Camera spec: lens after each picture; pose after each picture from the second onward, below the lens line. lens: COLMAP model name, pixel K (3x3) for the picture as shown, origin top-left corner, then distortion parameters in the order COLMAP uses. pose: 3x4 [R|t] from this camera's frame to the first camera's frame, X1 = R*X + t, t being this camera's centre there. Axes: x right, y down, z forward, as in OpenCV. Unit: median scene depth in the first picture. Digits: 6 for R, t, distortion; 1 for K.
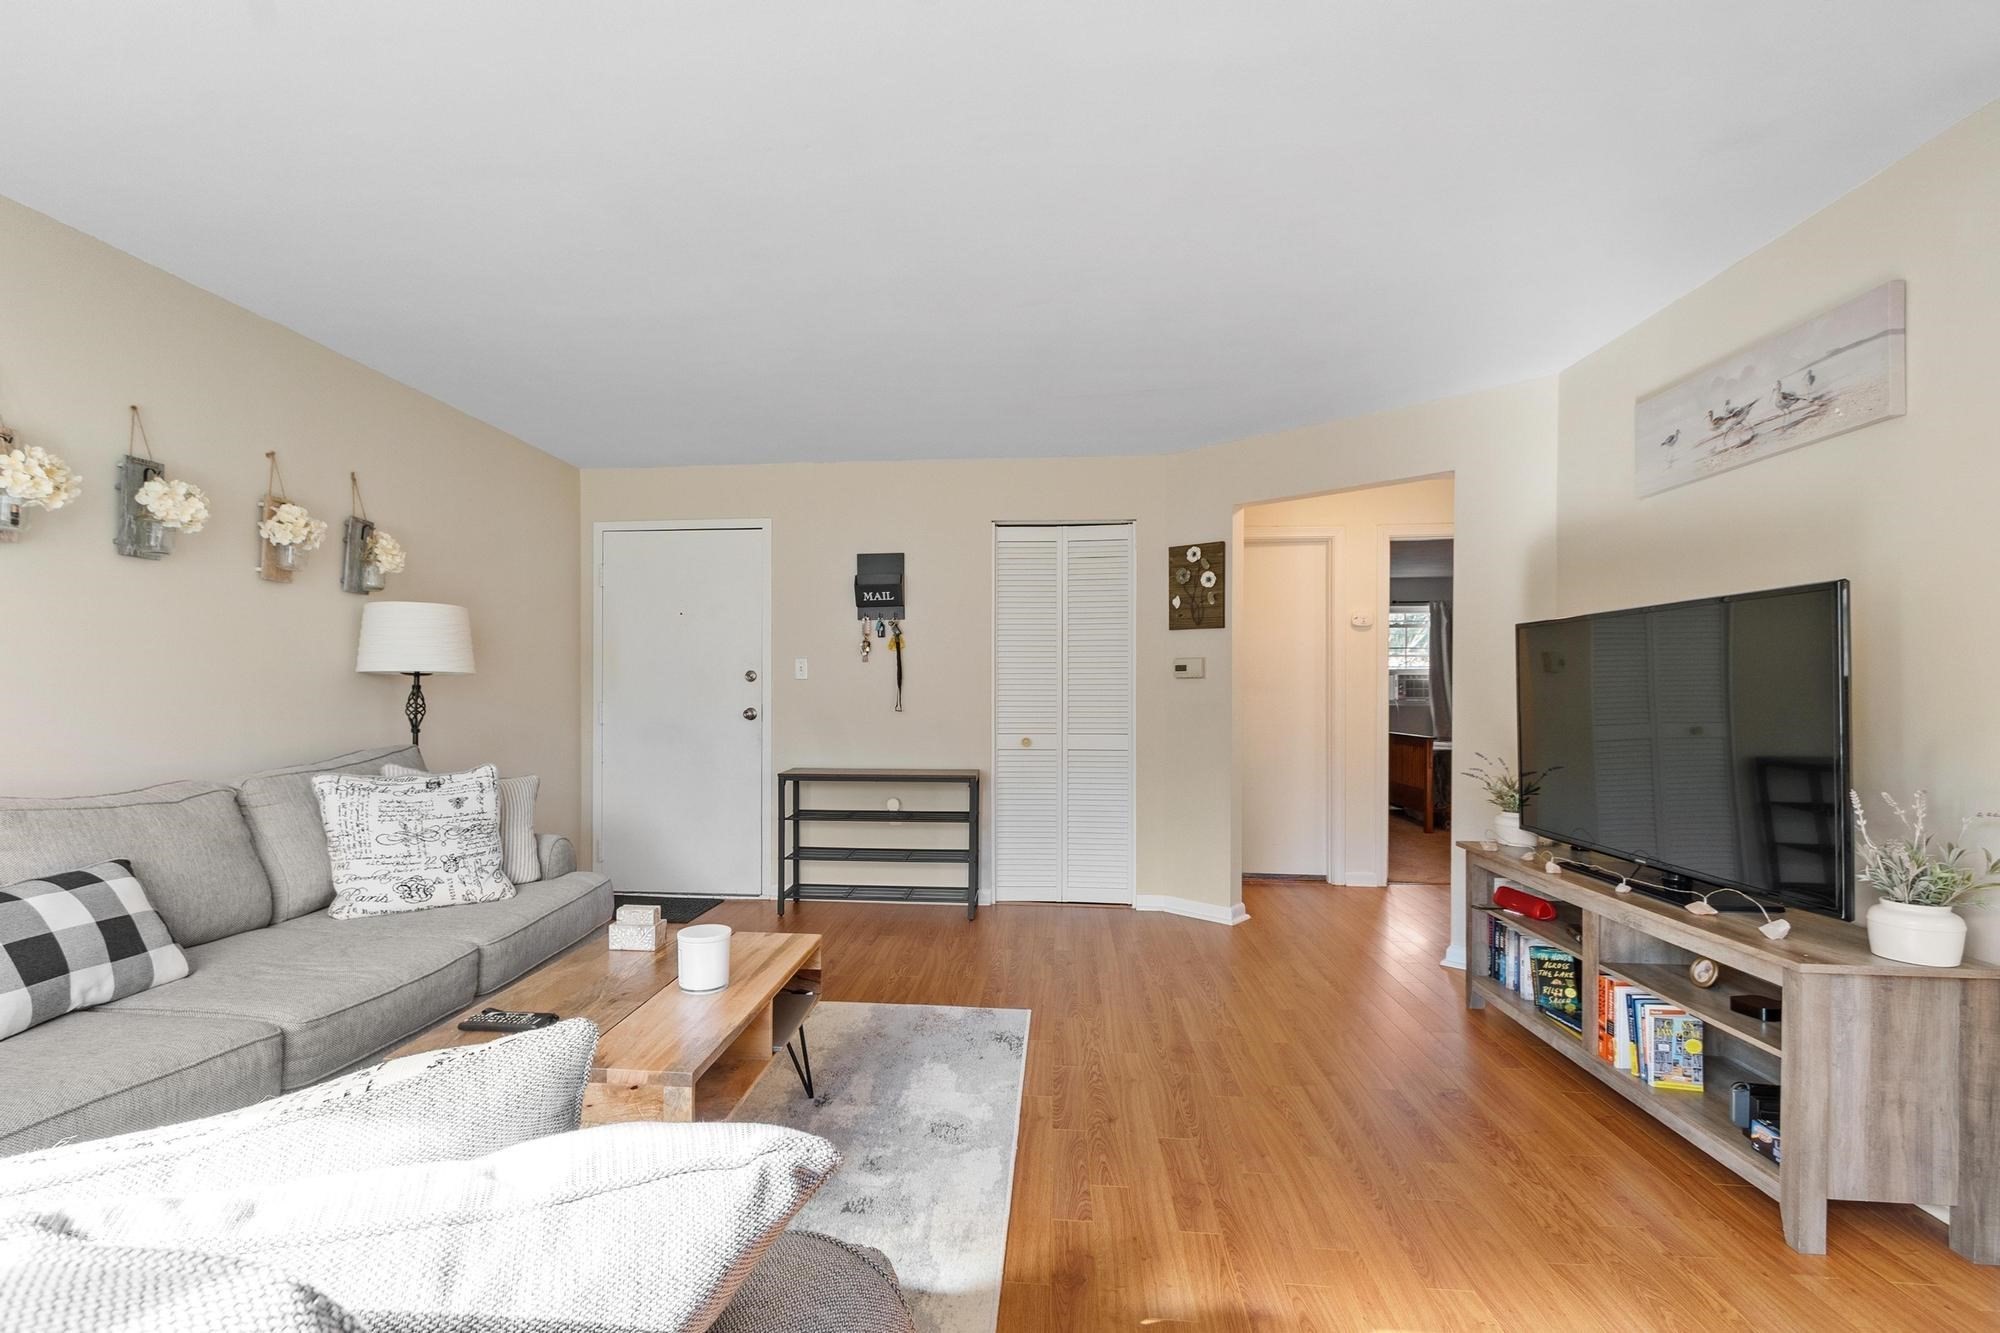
lens RADIAL K [[888.9, 0, 954.2], [0, 888.9, 685.5], [0, 0, 1]] dist [0.002171, -0.000226]
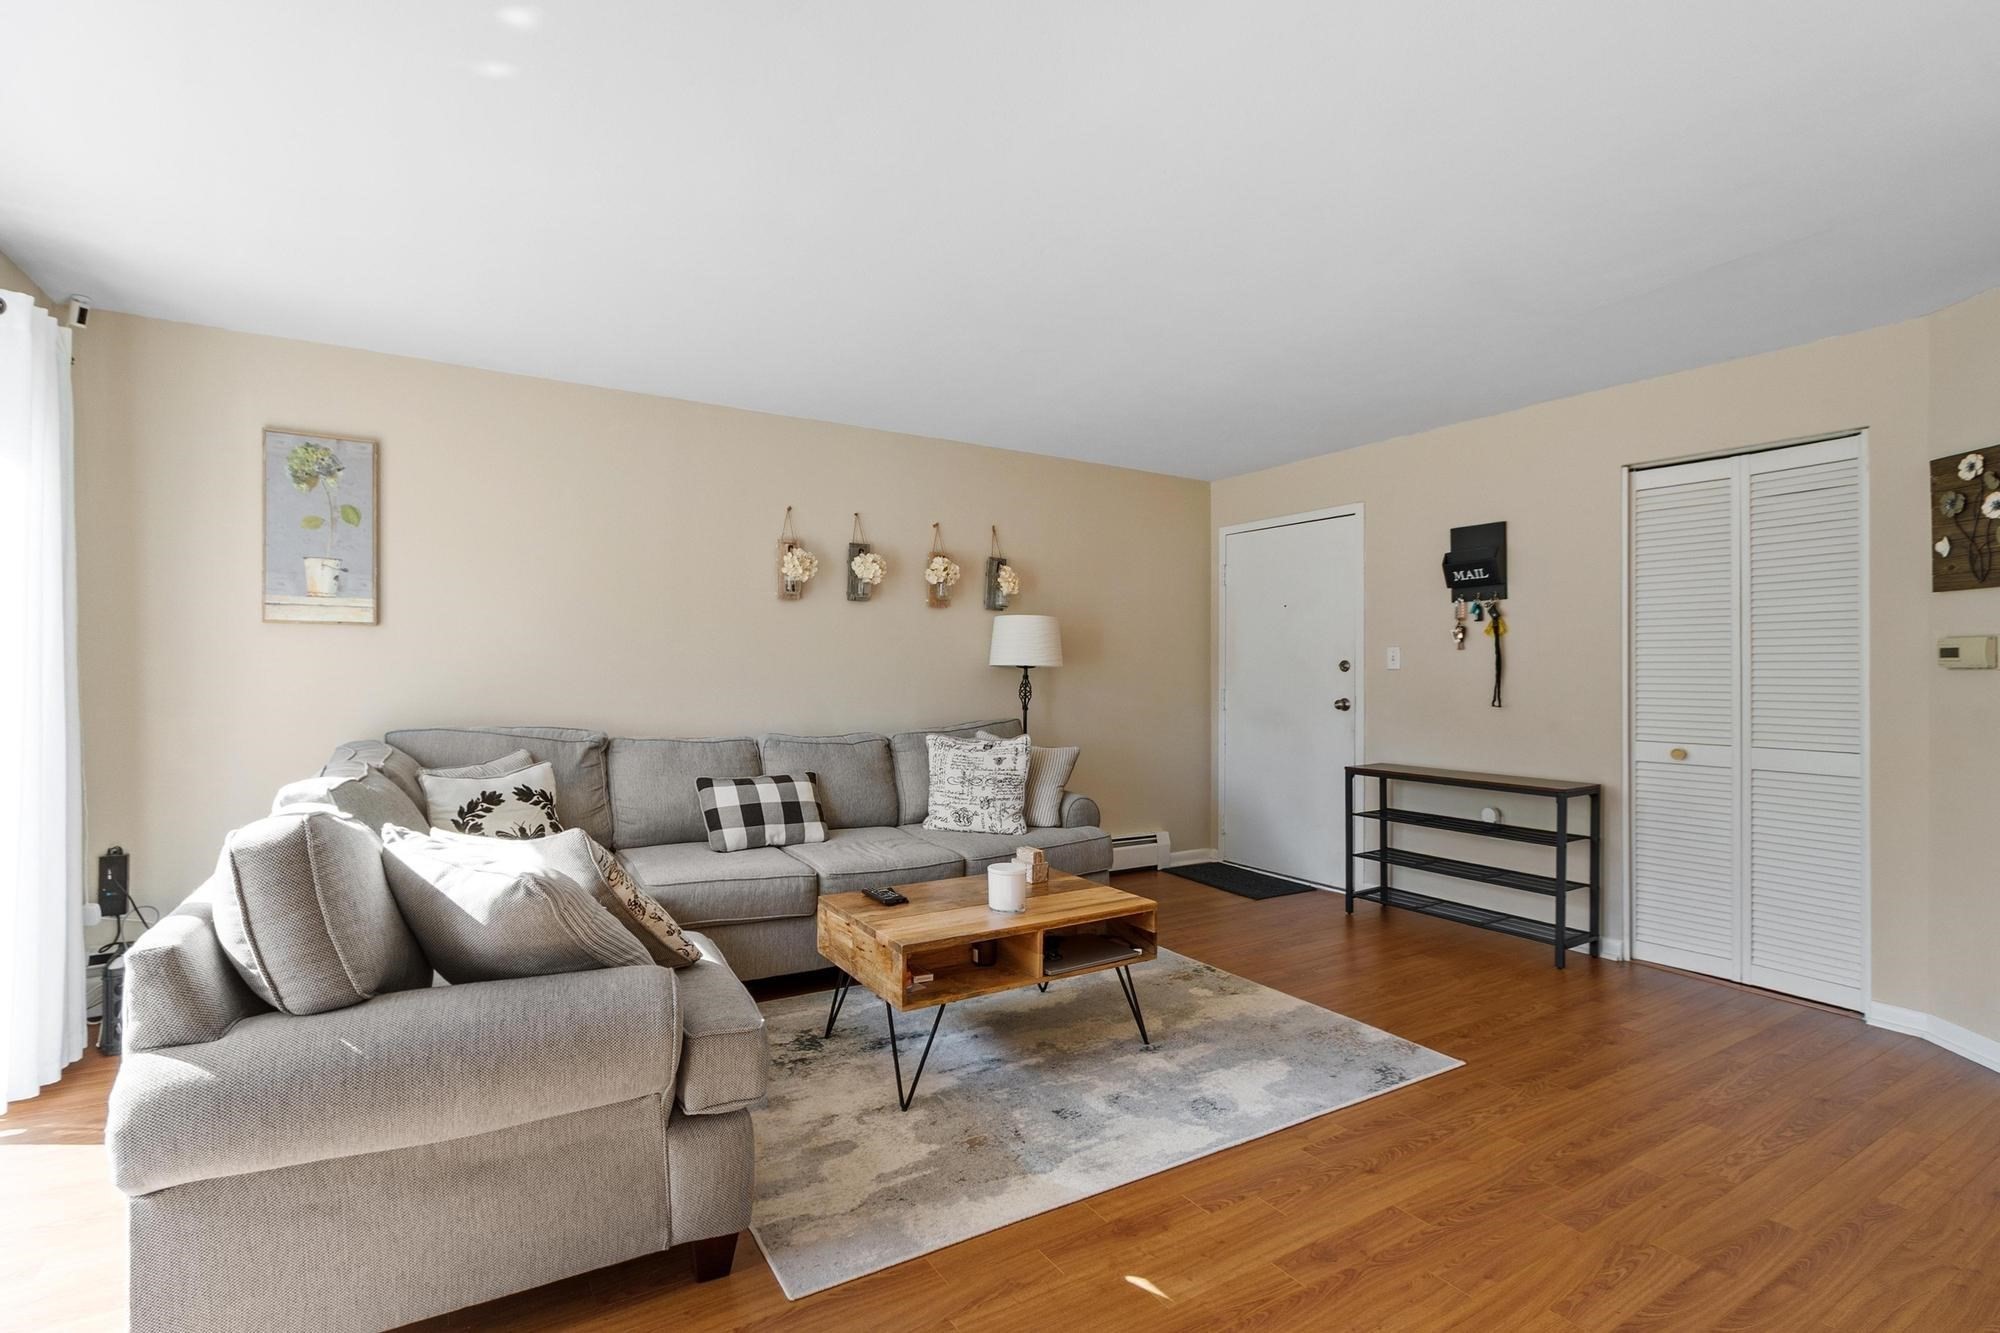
lens RADIAL K [[910.5, 0, 955.5], [0, 910.5, 667.5], [0, 0, 1]] dist [-0.004298, -0.000299]
pose [[0.591266, -0.000656, -0.806477, 0.459912], [-0.000806, 0.999999, -0.001404, -0.010205], [0.806476, 0.001480, 0.591264, 0.086056]]
